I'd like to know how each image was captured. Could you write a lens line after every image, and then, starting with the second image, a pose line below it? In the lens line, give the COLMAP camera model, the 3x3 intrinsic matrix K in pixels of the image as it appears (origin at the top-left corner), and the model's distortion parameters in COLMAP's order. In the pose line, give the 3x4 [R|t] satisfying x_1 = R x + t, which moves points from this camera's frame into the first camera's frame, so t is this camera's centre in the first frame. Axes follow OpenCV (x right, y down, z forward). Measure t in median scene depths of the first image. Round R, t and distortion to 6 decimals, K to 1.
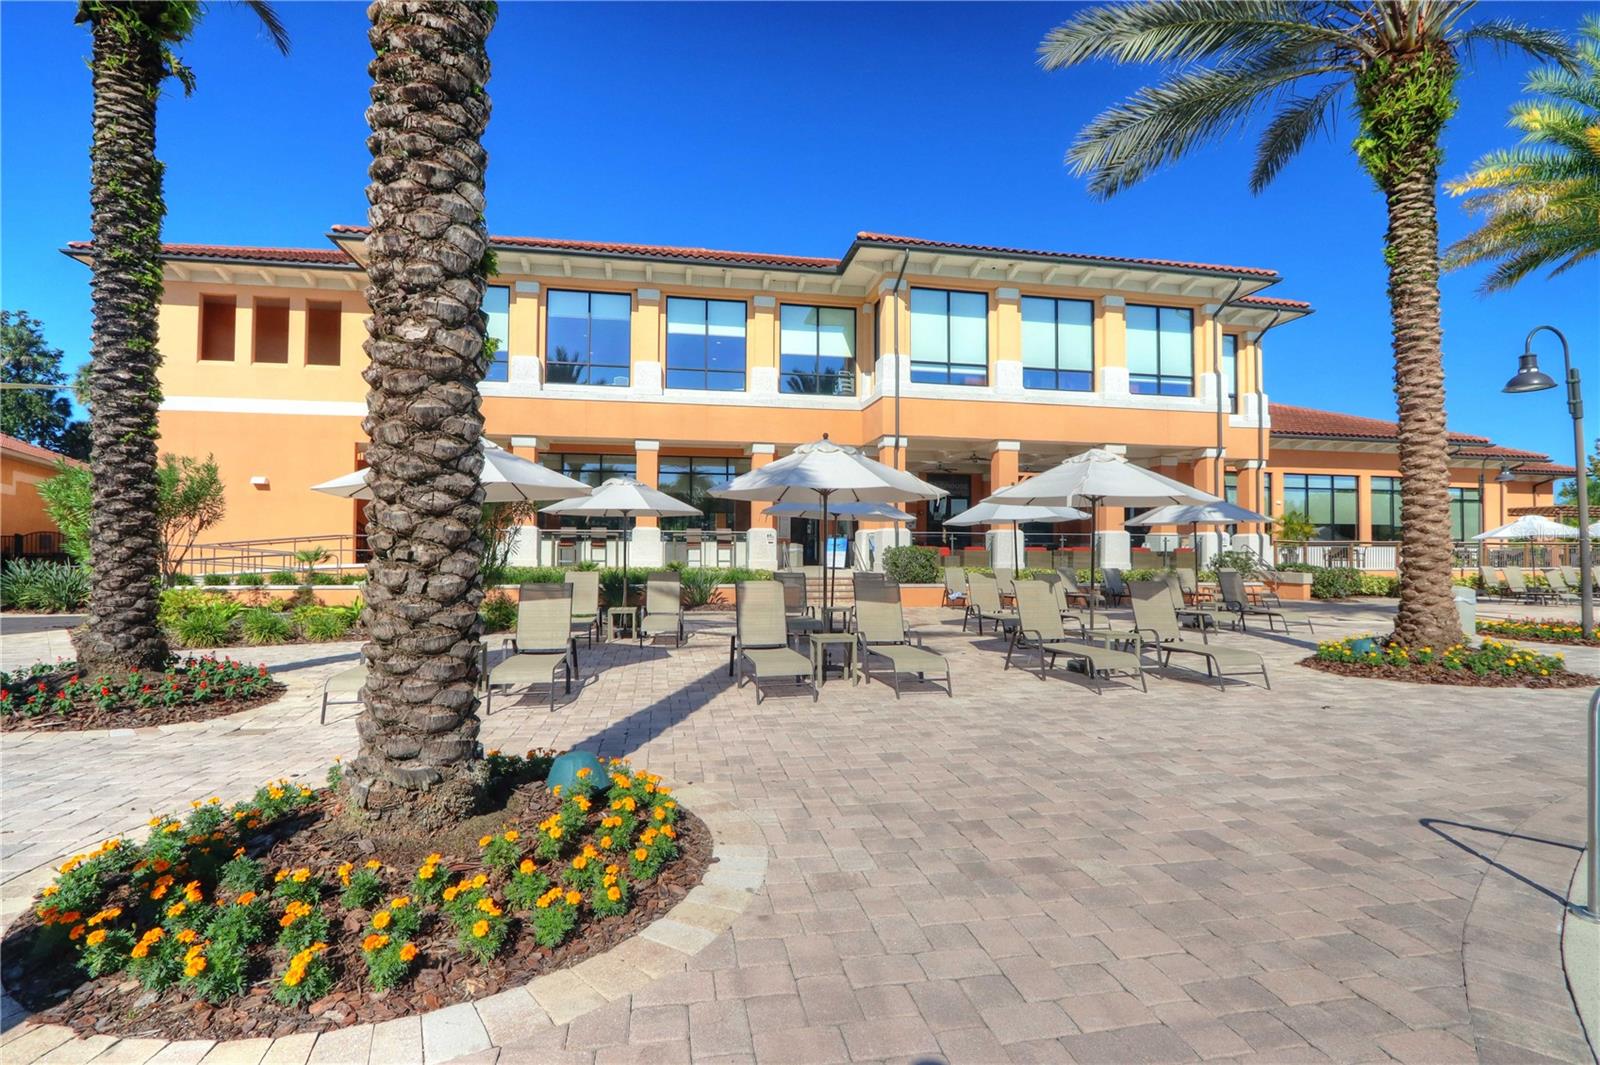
lens RADIAL K [[773.8, 0, 794.4], [0, 773.8, 534.1], [0, 0, 1]] dist [0.001202, -0.000008]
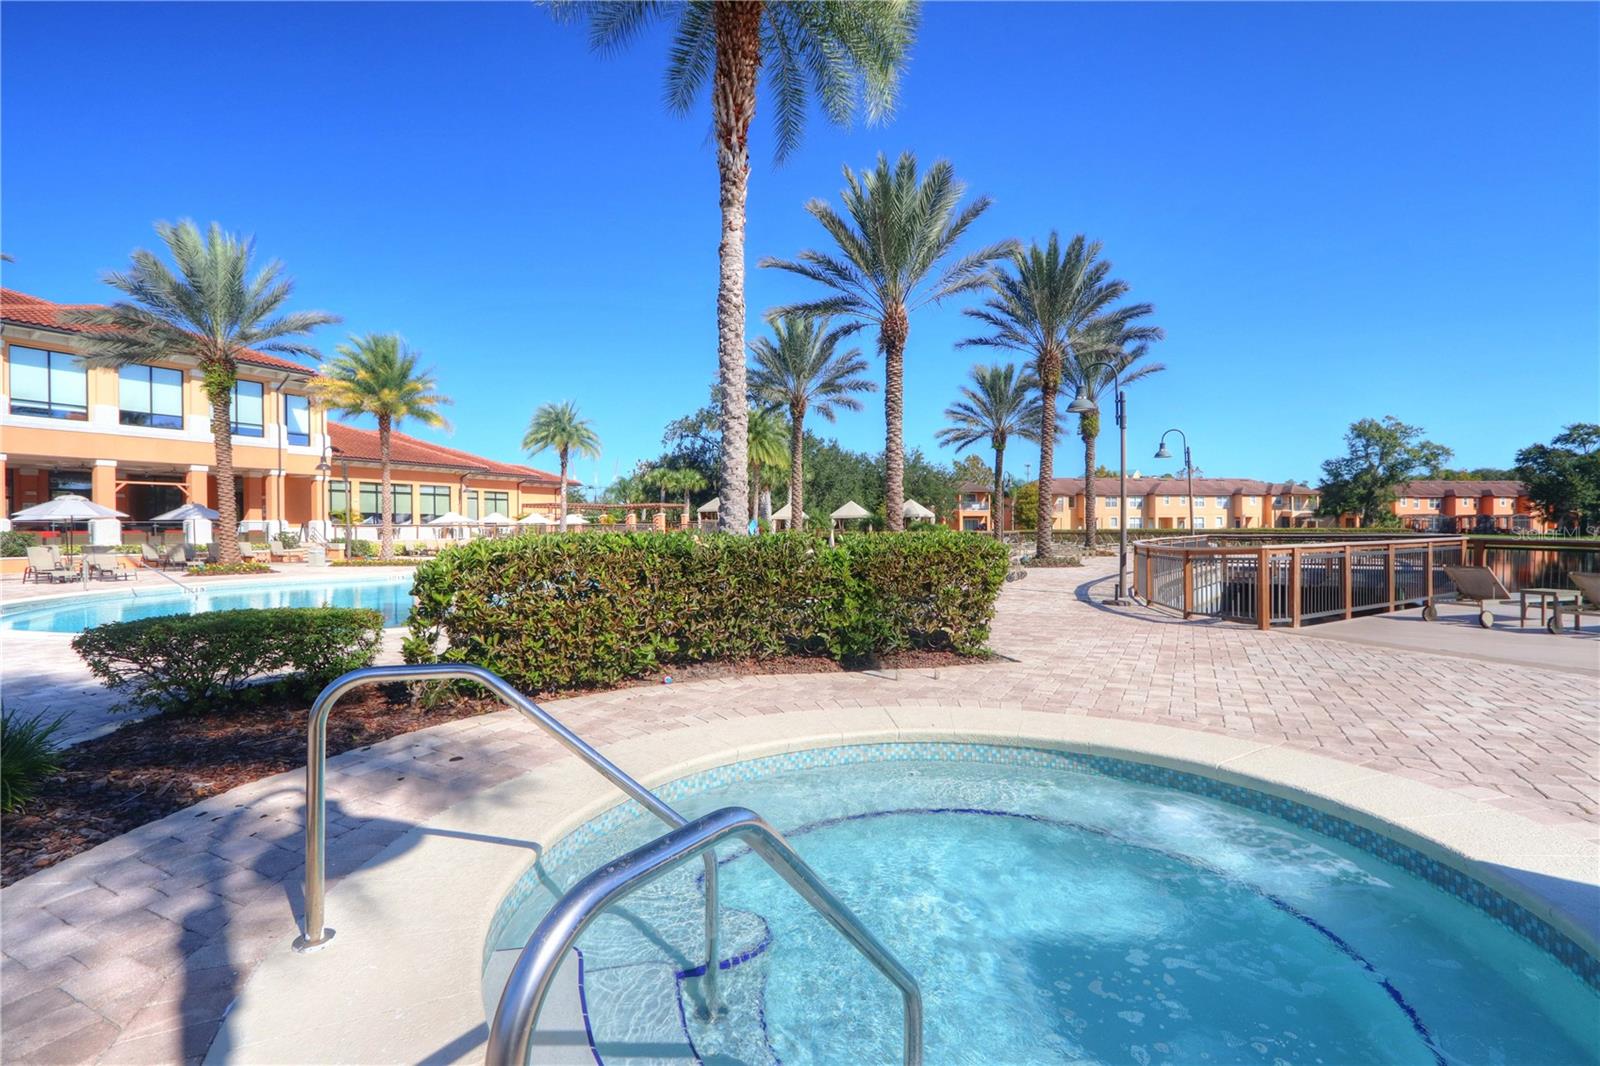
lens RADIAL K [[773.8, 0, 805.0], [0, 773.8, 534.4], [0, 0, 1]] dist [0.001202, -0.000008]
pose [[0.683793, -0.014670, 0.729529, 0.103891], [-0.011840, 0.999443, 0.031196, -0.037965], [-0.729580, -0.029970, 0.683238, -0.969545]]
